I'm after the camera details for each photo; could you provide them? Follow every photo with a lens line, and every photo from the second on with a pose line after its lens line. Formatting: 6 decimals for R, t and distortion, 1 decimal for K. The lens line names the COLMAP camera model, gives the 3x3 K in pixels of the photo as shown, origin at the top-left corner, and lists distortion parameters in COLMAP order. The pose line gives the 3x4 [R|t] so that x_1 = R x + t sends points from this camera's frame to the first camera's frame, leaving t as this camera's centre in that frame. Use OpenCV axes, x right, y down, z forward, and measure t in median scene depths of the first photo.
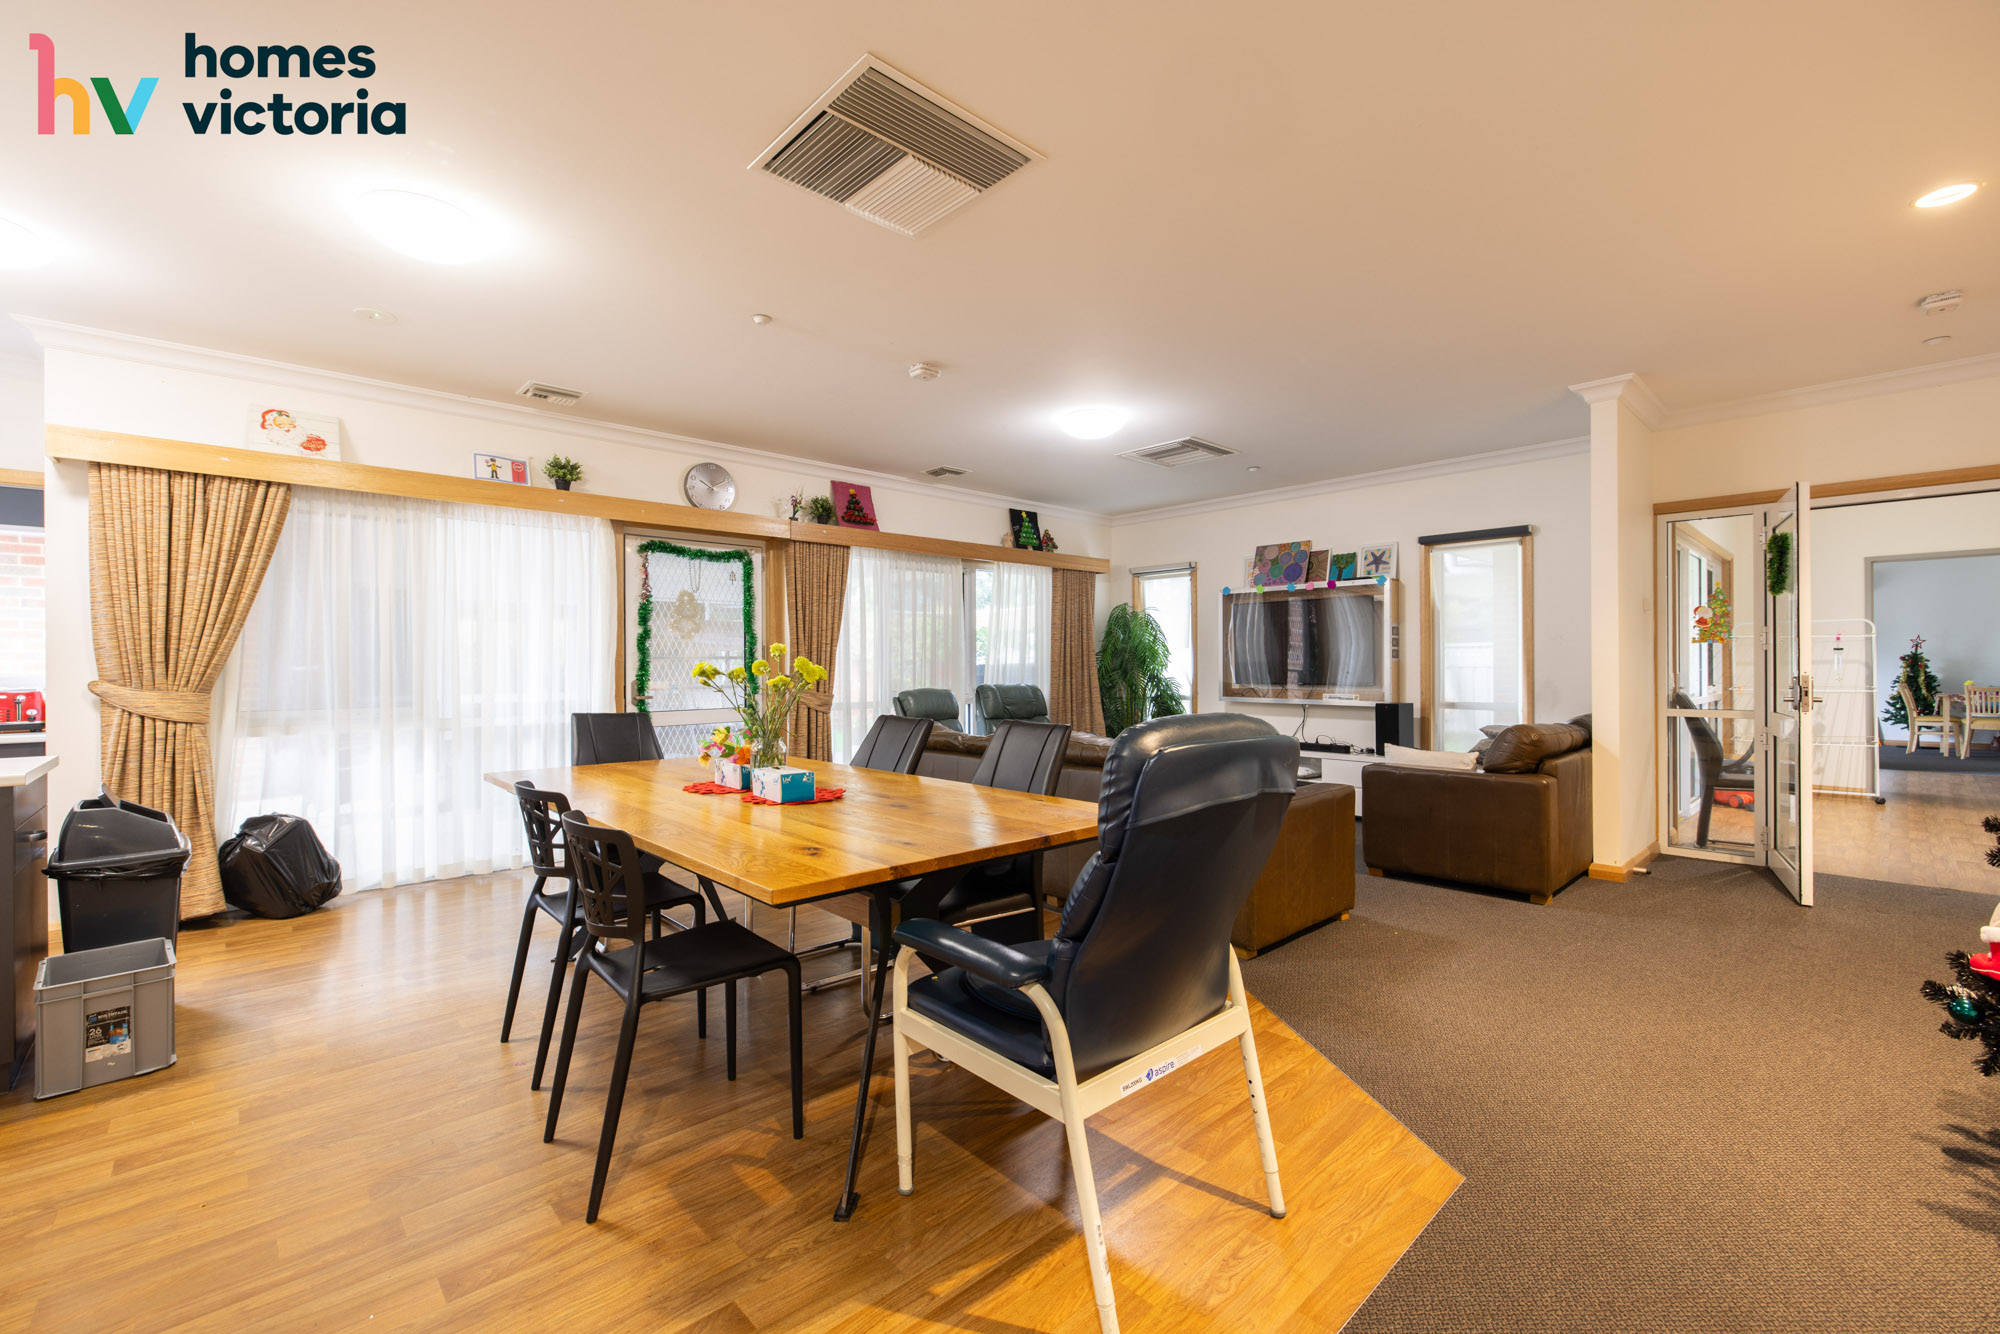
lens RADIAL K [[835.9, 0, 991.0], [0, 835.9, 667.3], [0, 0, 1]] dist [0.002969, 0.000338]
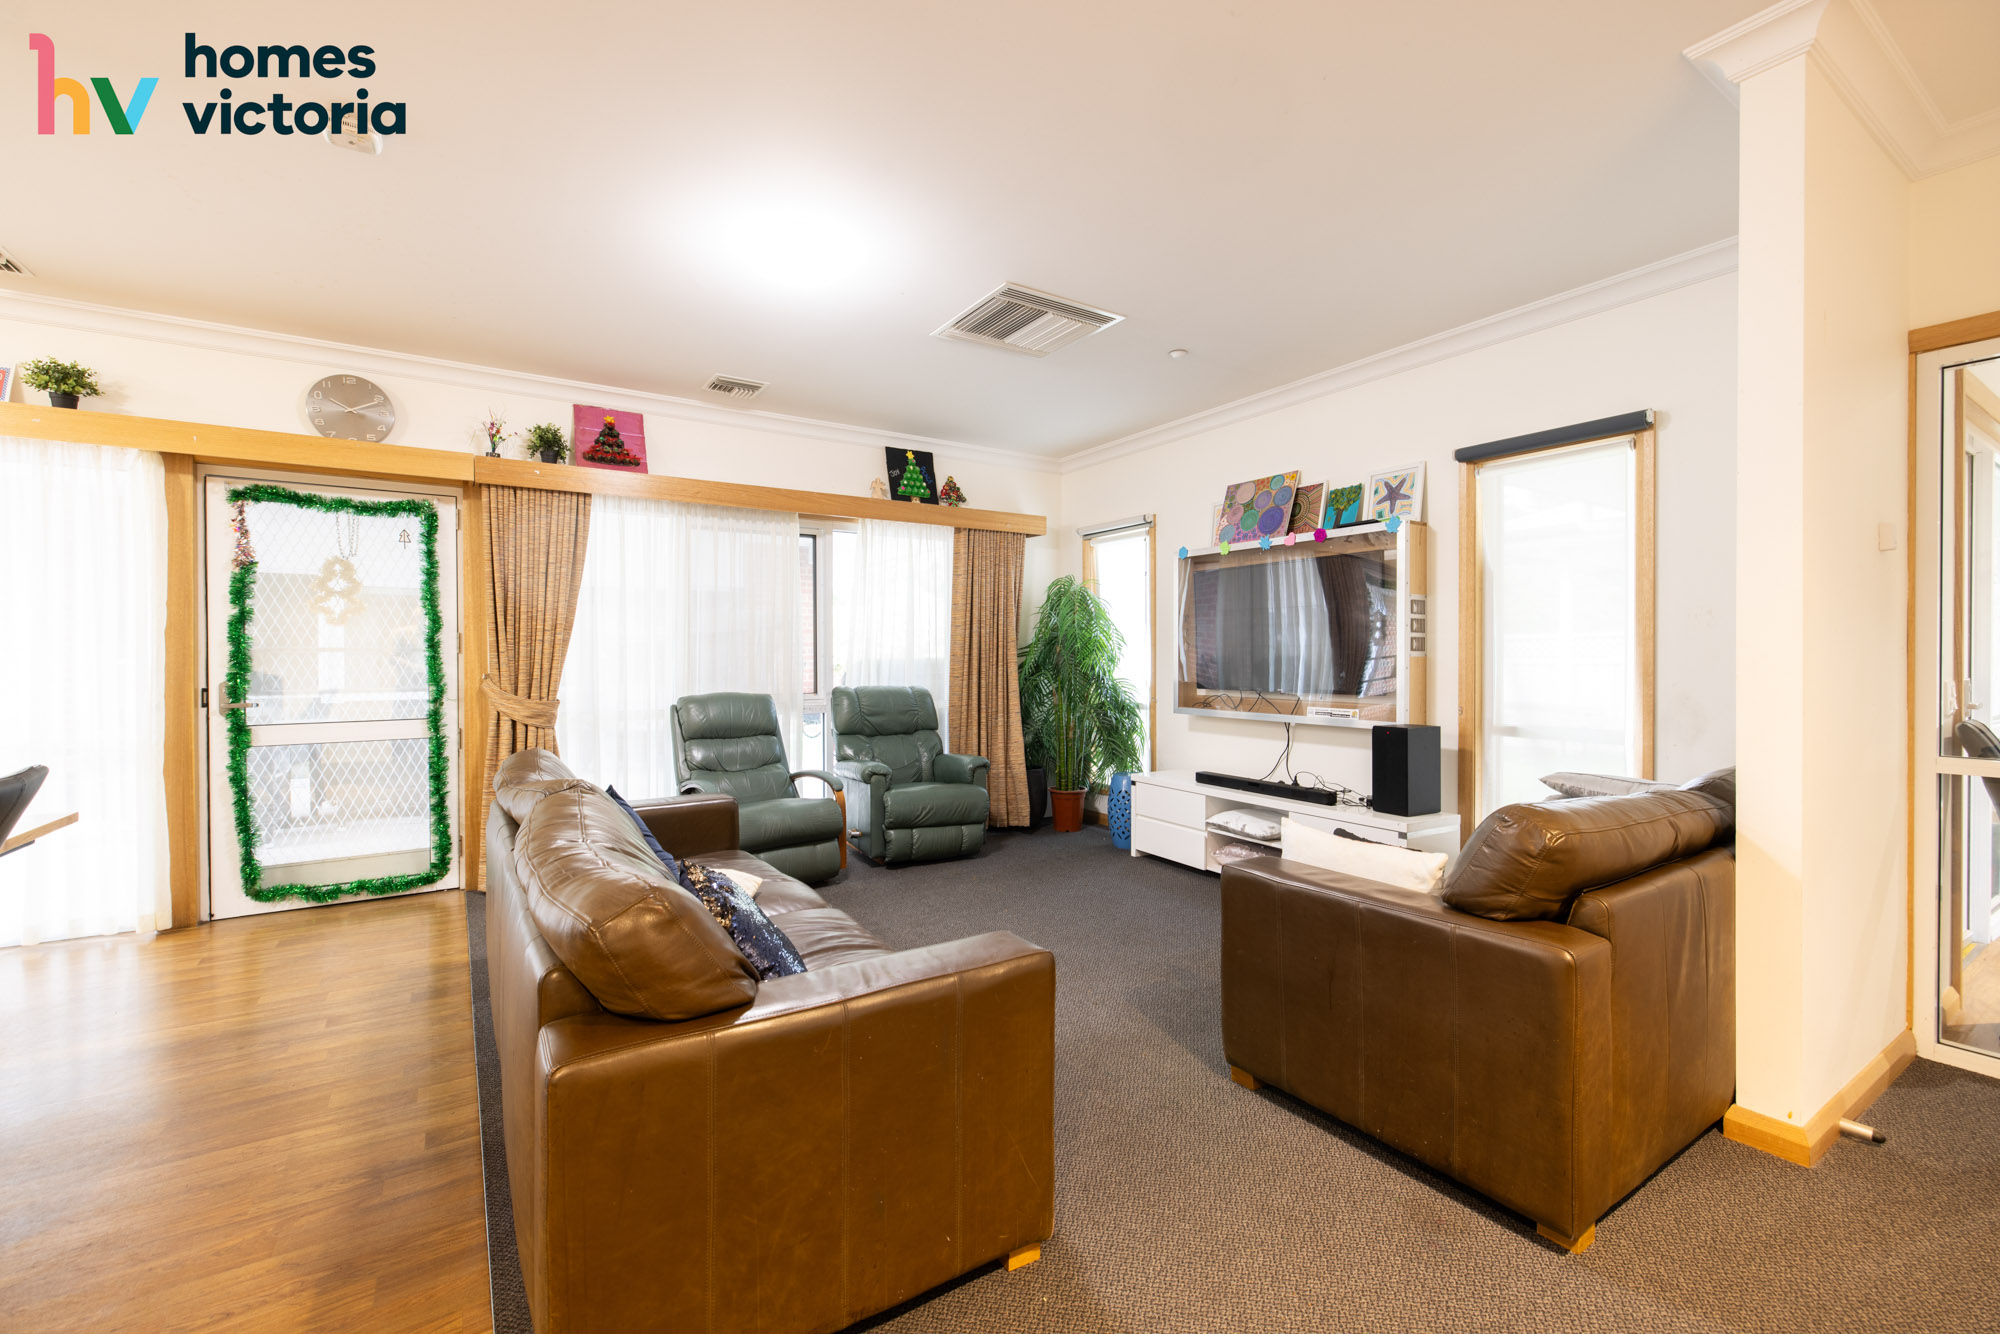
lens RADIAL K [[835.9, 0, 992.3], [0, 835.9, 666.0], [0, 0, 1]] dist [0.002969, 0.000338]
pose [[0.984768, 0.003733, -0.173833, 0.289182], [-0.002554, 0.999972, 0.007001, -0.003608], [0.173854, -0.006450, 0.984750, 0.349822]]
